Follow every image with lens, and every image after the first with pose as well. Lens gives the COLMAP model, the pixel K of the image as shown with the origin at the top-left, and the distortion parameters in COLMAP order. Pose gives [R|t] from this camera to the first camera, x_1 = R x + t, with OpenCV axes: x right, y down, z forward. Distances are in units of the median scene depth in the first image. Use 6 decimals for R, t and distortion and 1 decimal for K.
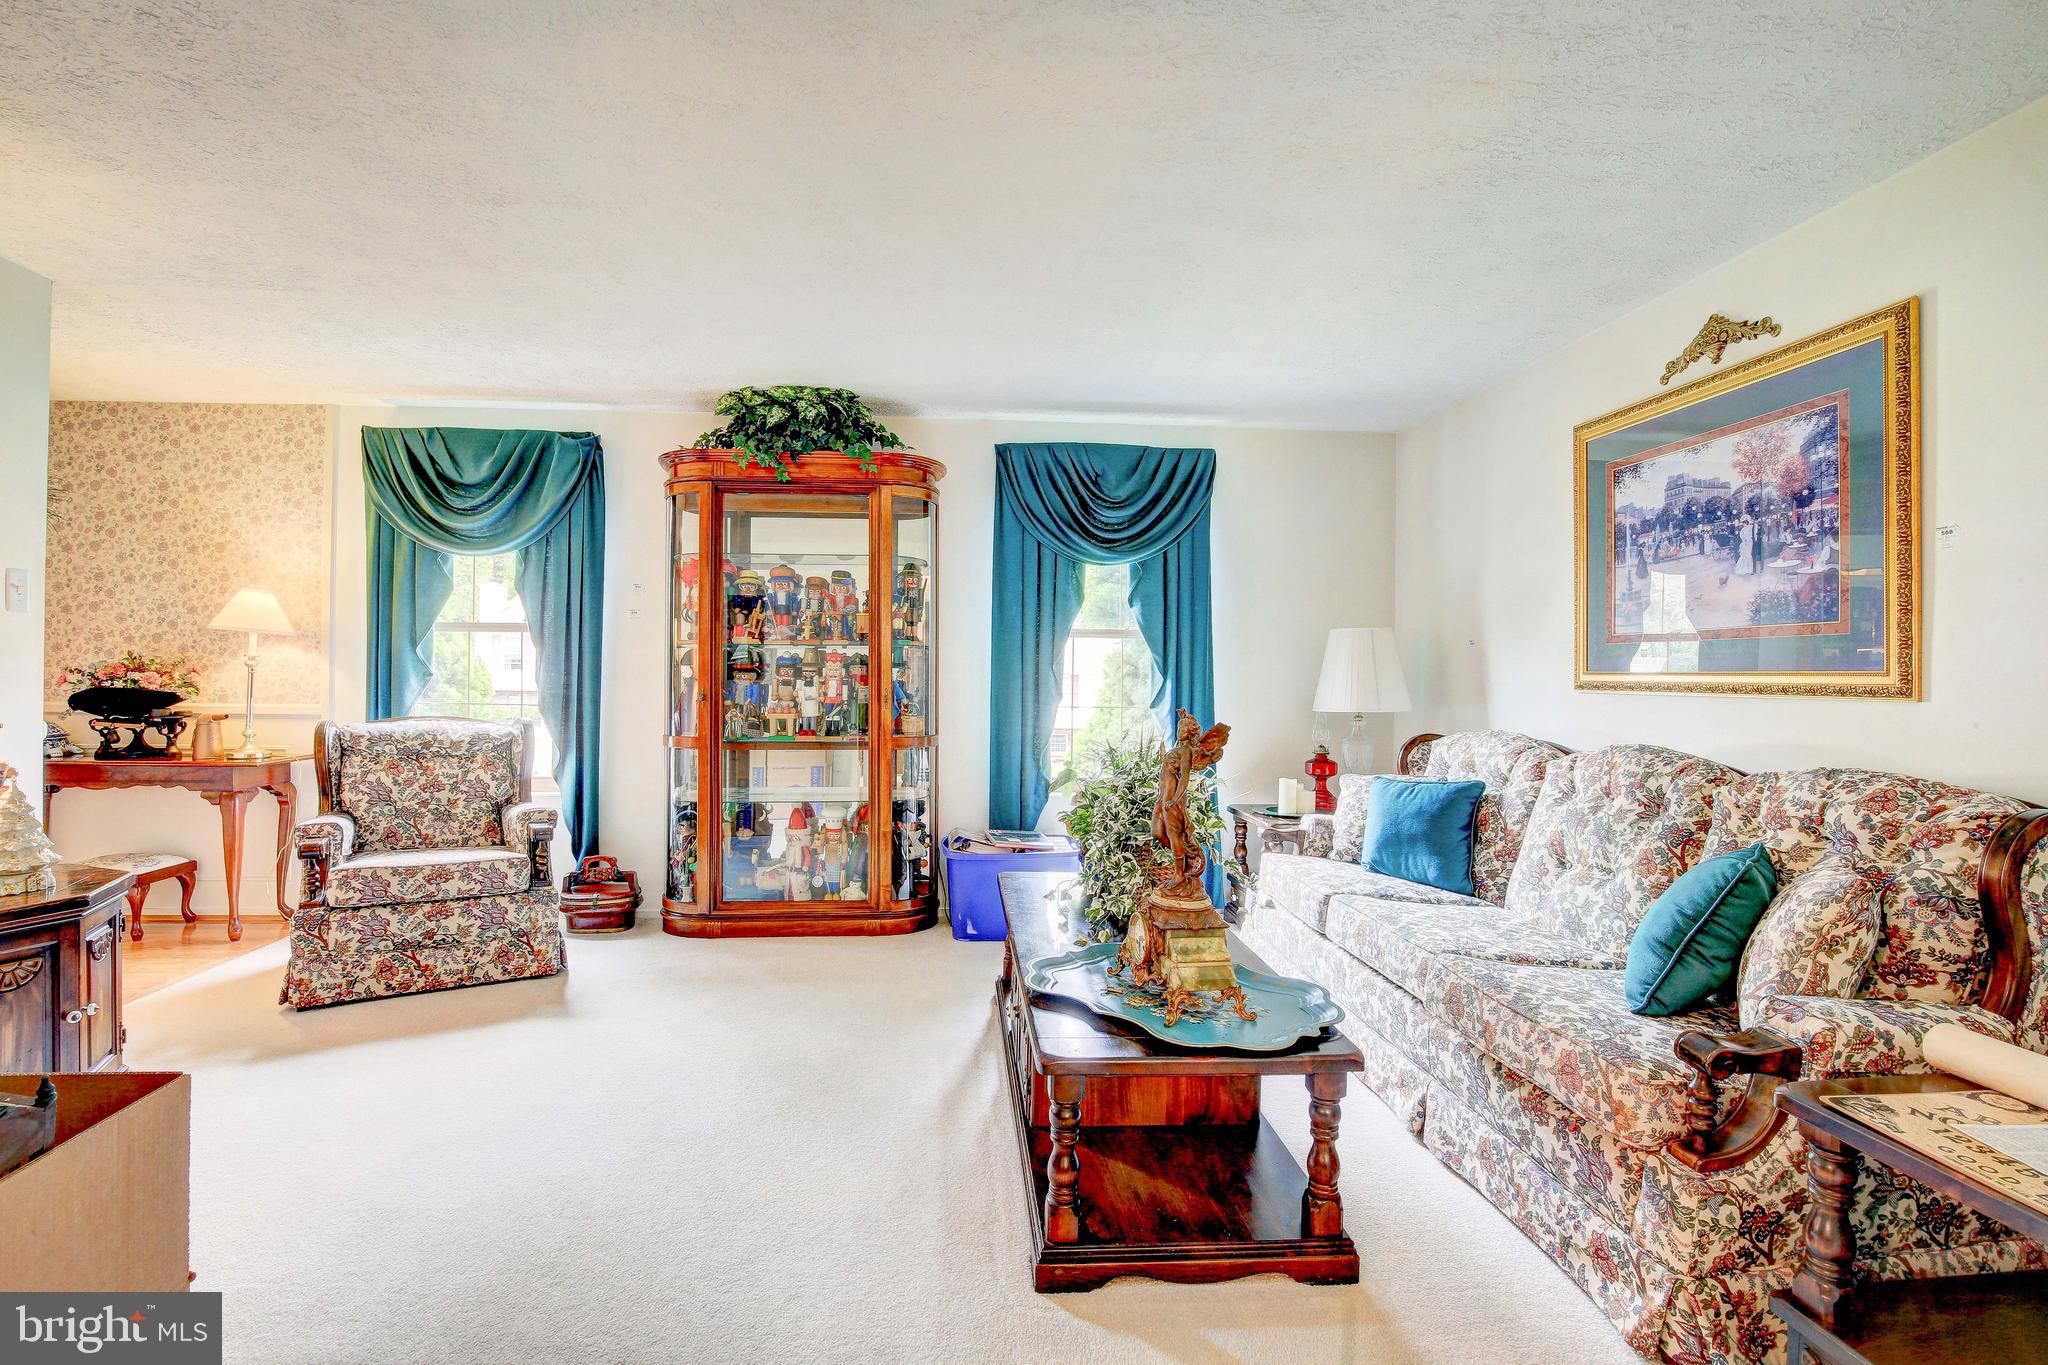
lens RADIAL K [[940.1, 0, 1010.6], [0, 940.1, 671.6], [0, 0, 1]] dist [-0.038246, 0.007455]
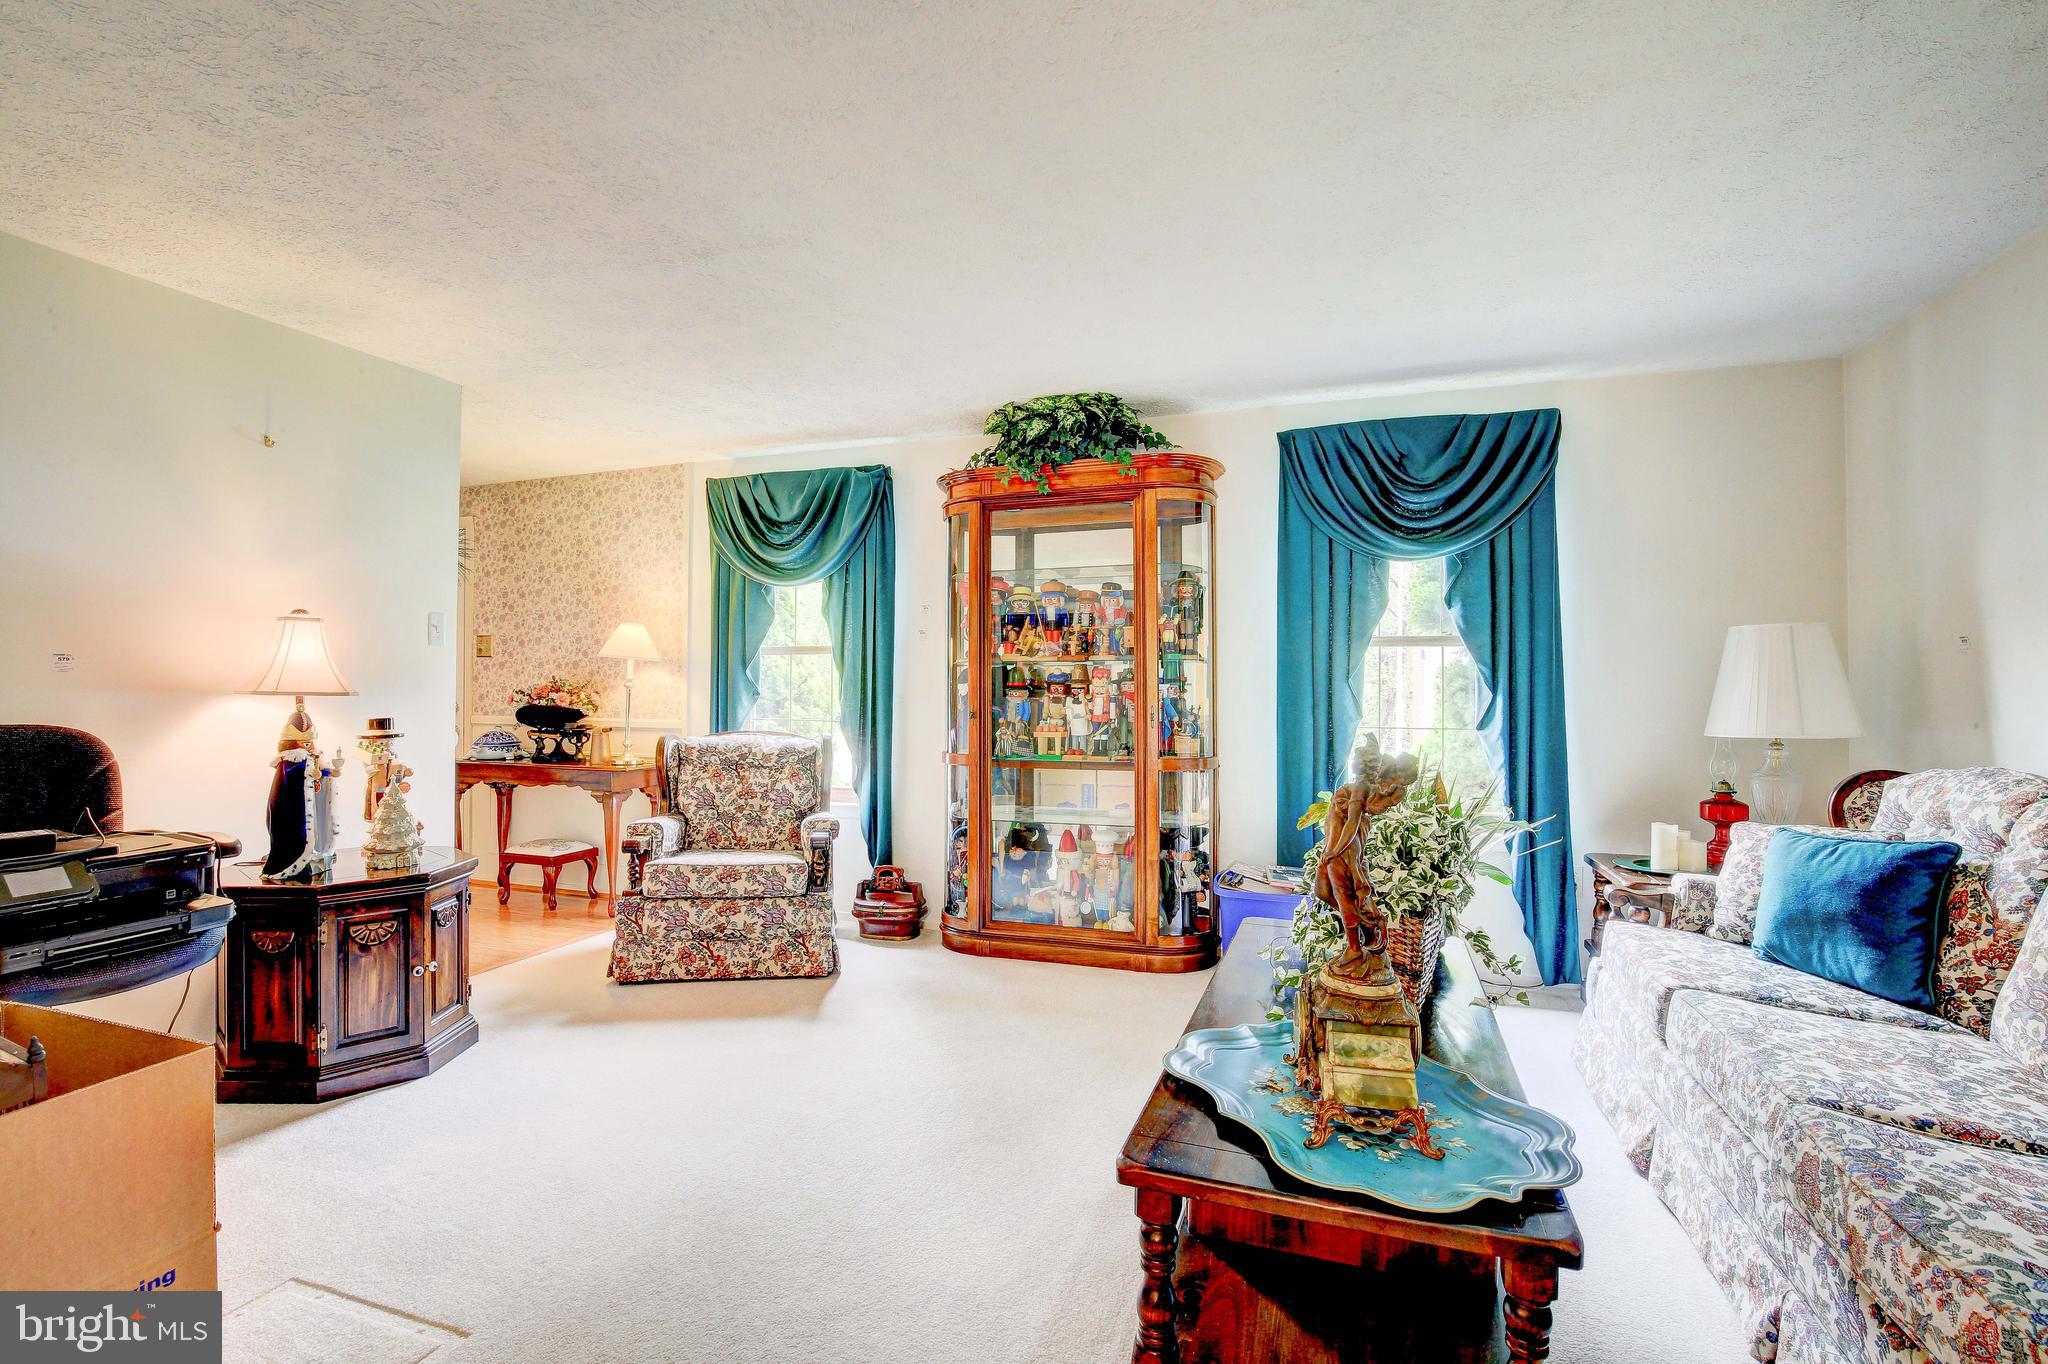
lens RADIAL K [[940.1, 0, 1012.5], [0, 940.1, 672.2], [0, 0, 1]] dist [-0.038246, 0.007455]
pose [[0.912747, -0.014222, -0.408278, 0.122638], [0.006956, 0.999790, -0.019278, 0.001344], [0.408466, 0.014756, 0.912654, 0.093663]]
